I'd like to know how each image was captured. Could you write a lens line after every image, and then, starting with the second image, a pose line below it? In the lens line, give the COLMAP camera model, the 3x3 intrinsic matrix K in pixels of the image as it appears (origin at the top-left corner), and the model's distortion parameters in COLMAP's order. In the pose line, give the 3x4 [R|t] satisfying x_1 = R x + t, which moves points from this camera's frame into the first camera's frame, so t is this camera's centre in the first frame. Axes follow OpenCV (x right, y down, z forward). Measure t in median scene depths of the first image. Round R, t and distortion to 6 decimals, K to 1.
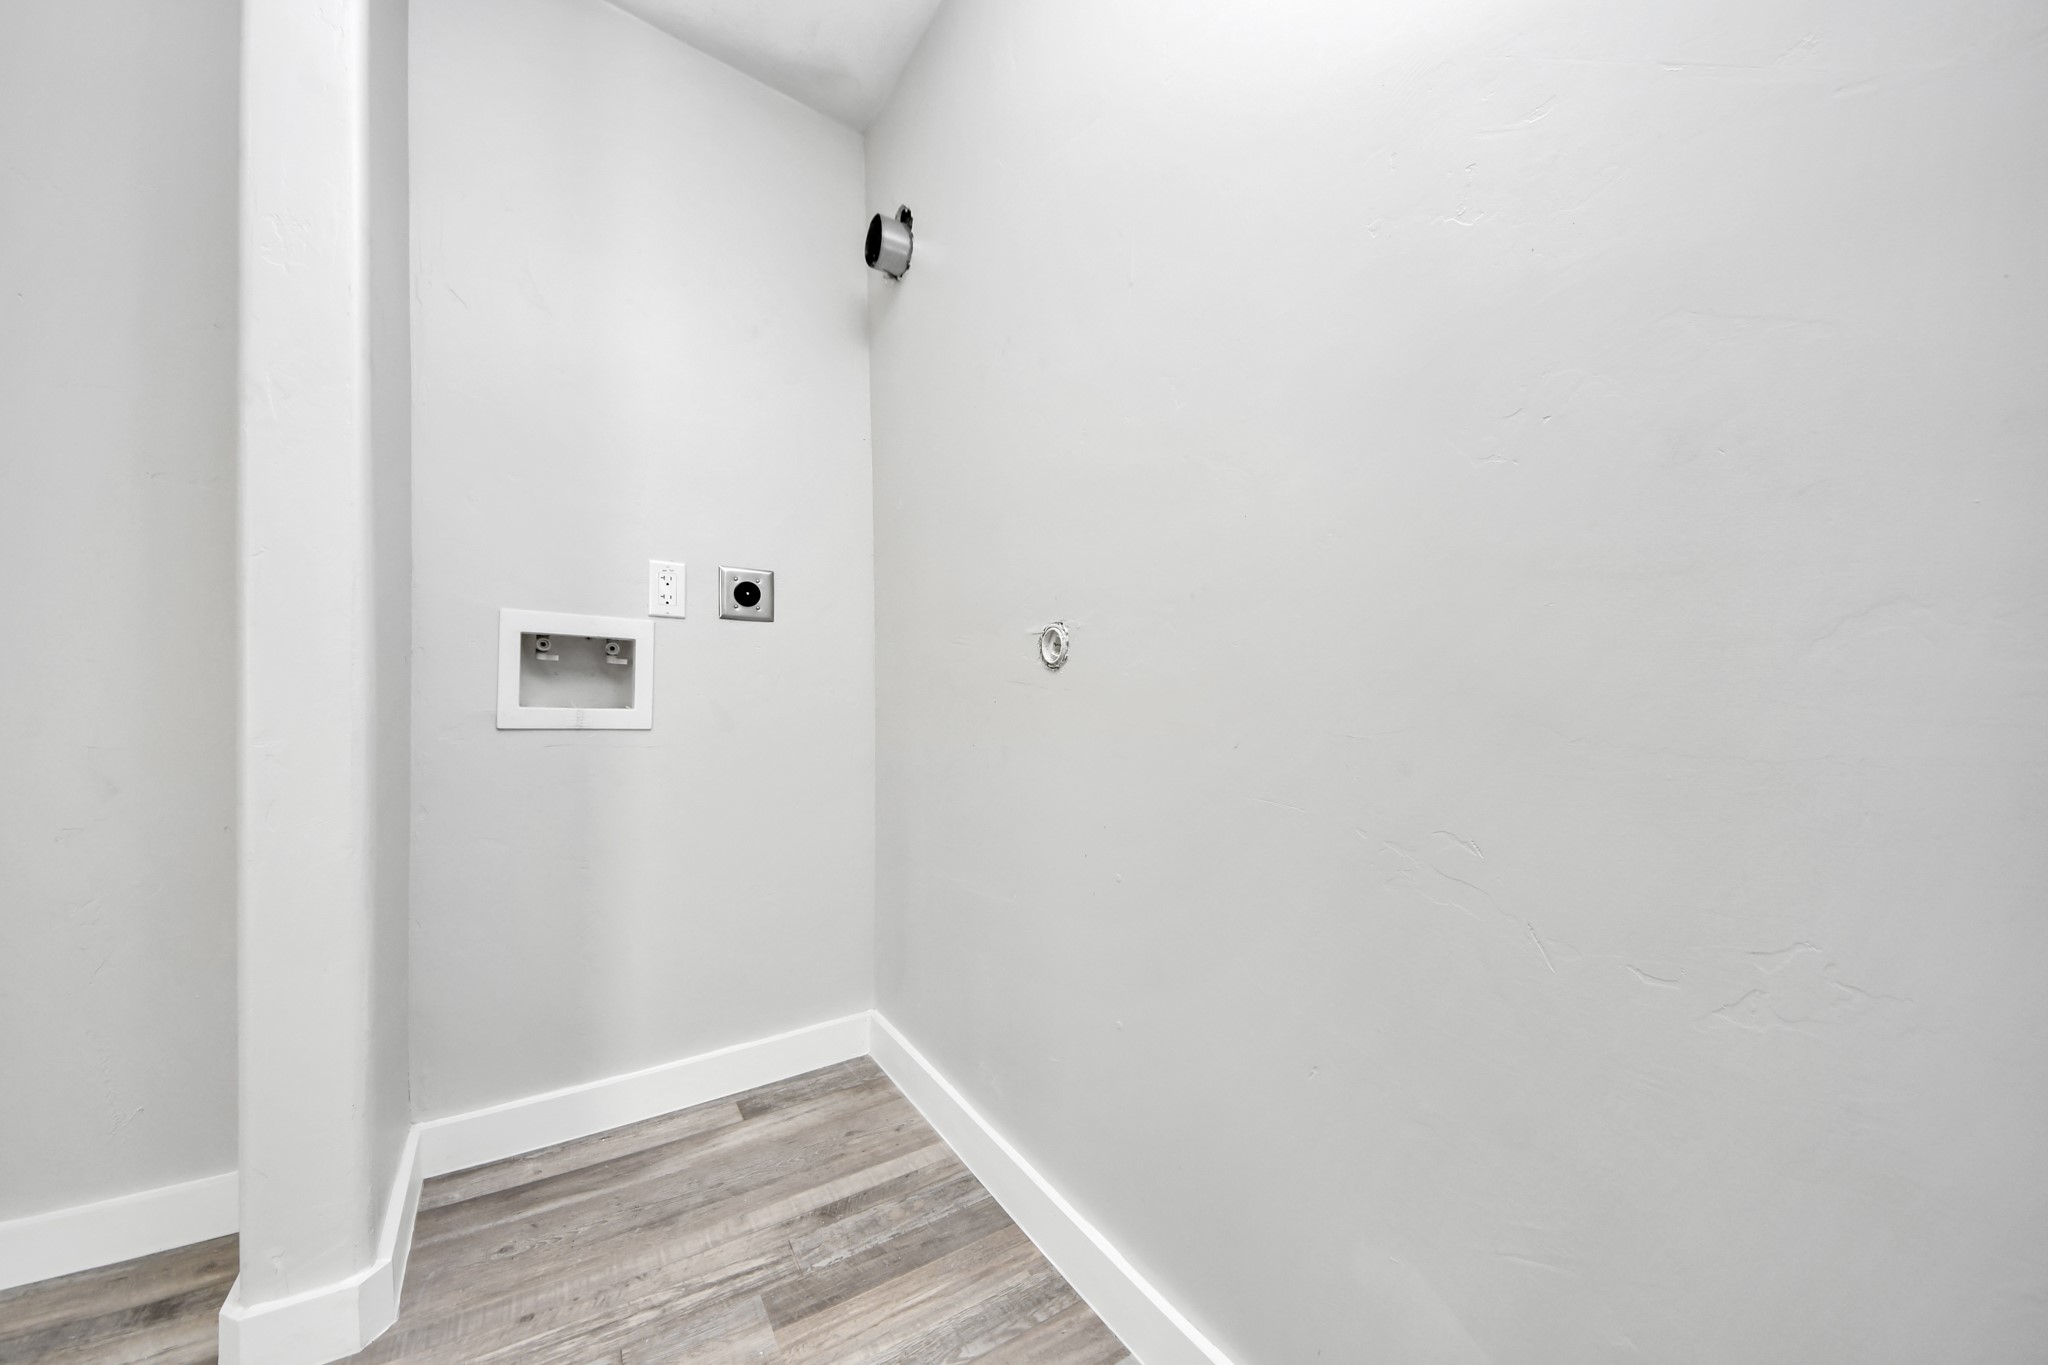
lens RADIAL K [[744.6, 0, 1020.0], [0, 744.6, 692.2], [0, 0, 1]] dist [0.033920, -0.020464]
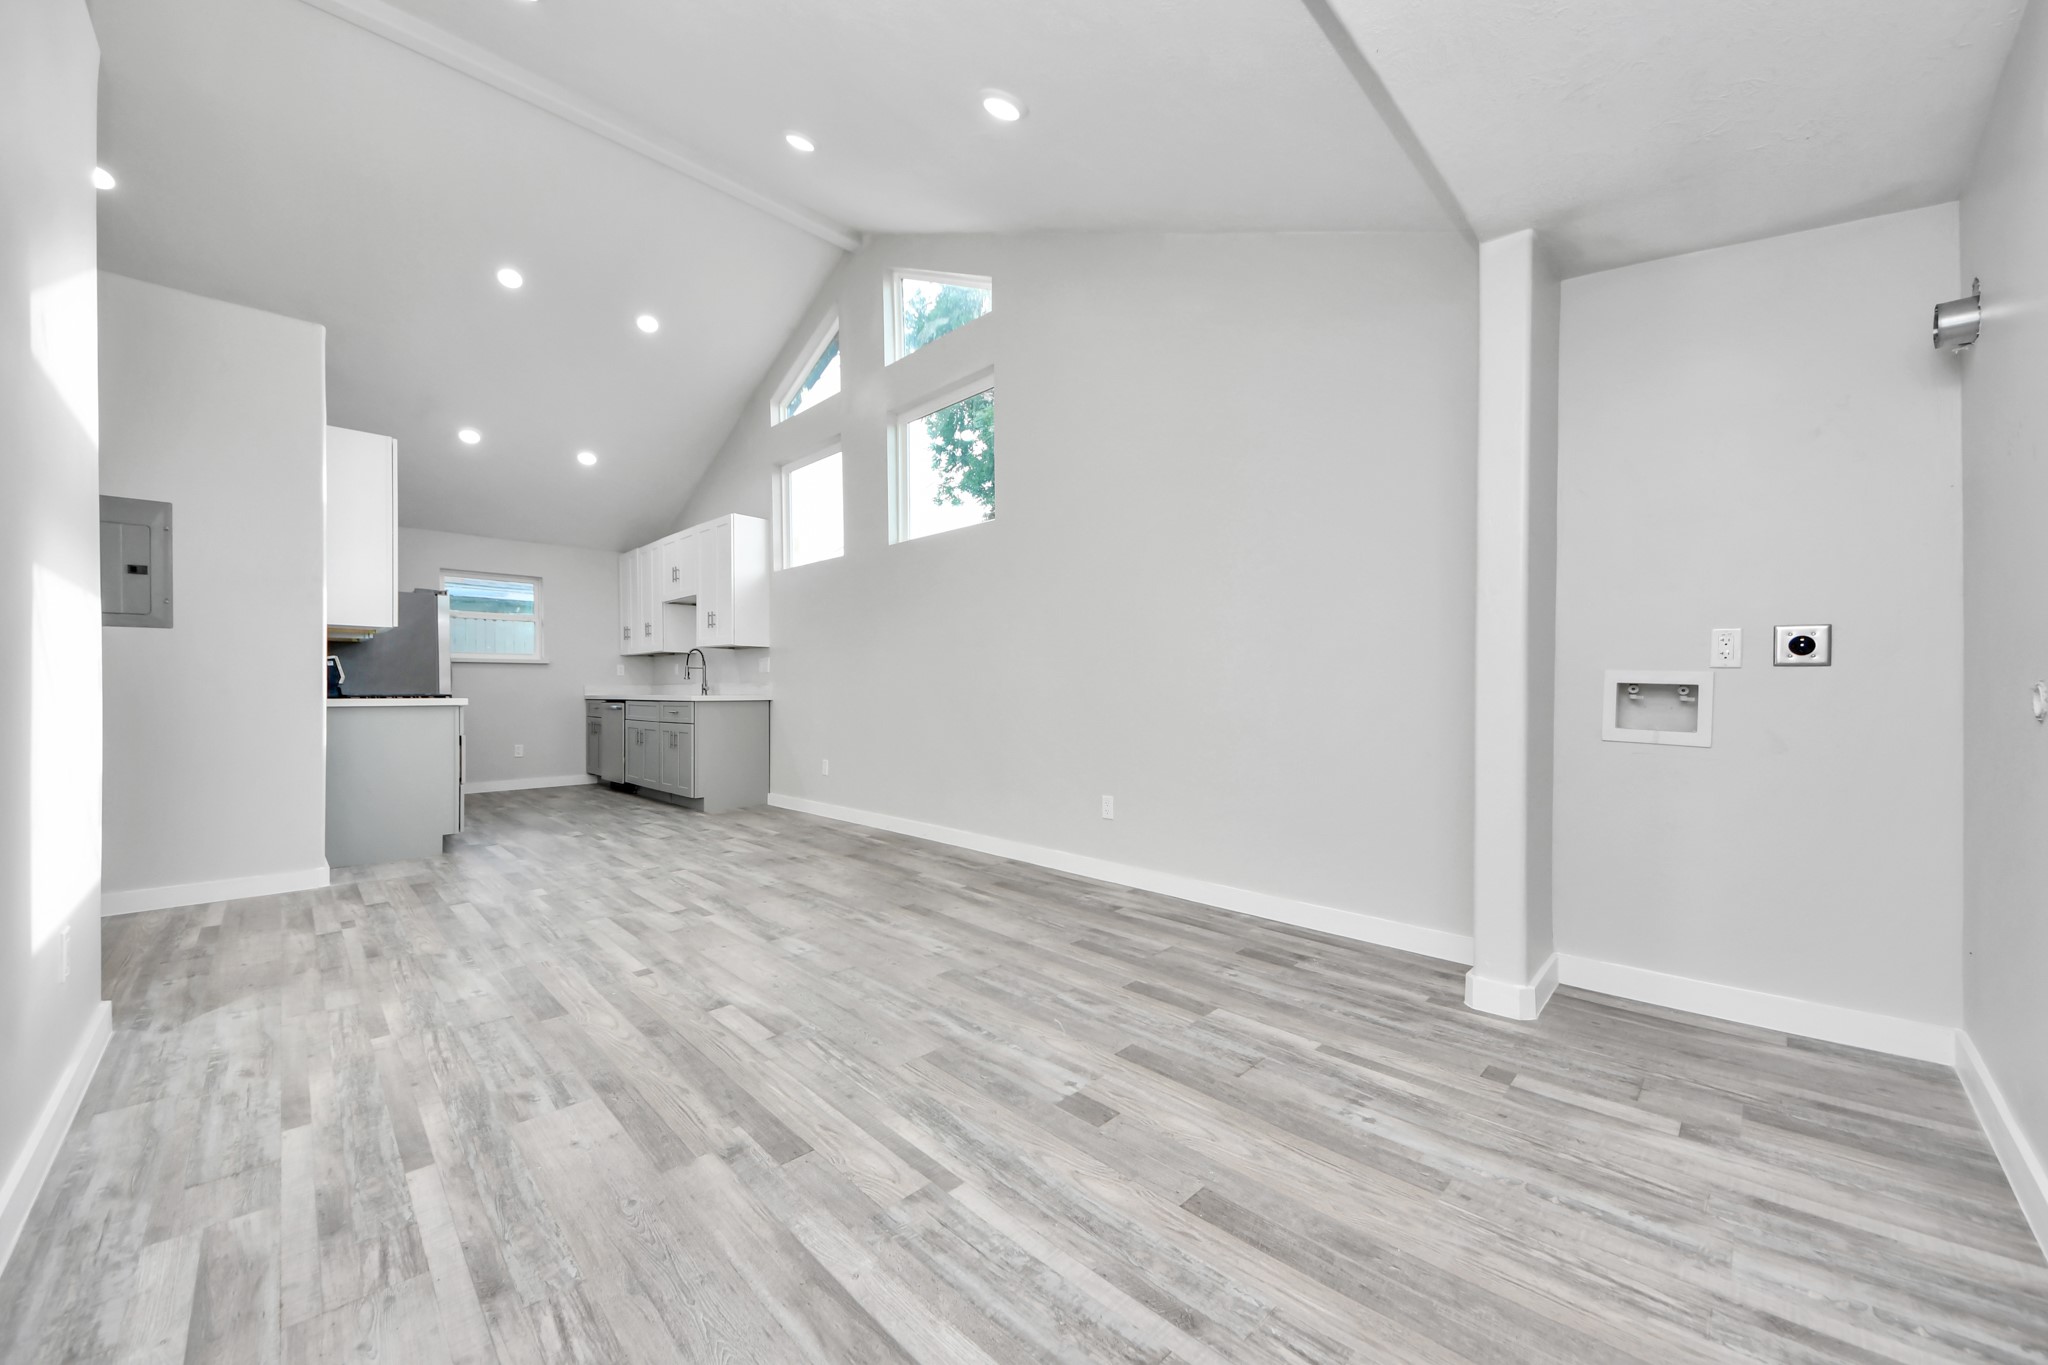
lens RADIAL K [[744.6, 0, 1020.0], [0, 744.6, 692.2], [0, 0, 1]] dist [0.033920, -0.020464]
pose [[0.212166, -0.002844, -0.977230, 0.652539], [0.002341, 0.999994, -0.002402, -0.056485], [0.977231, -0.001778, 0.212171, -0.610251]]
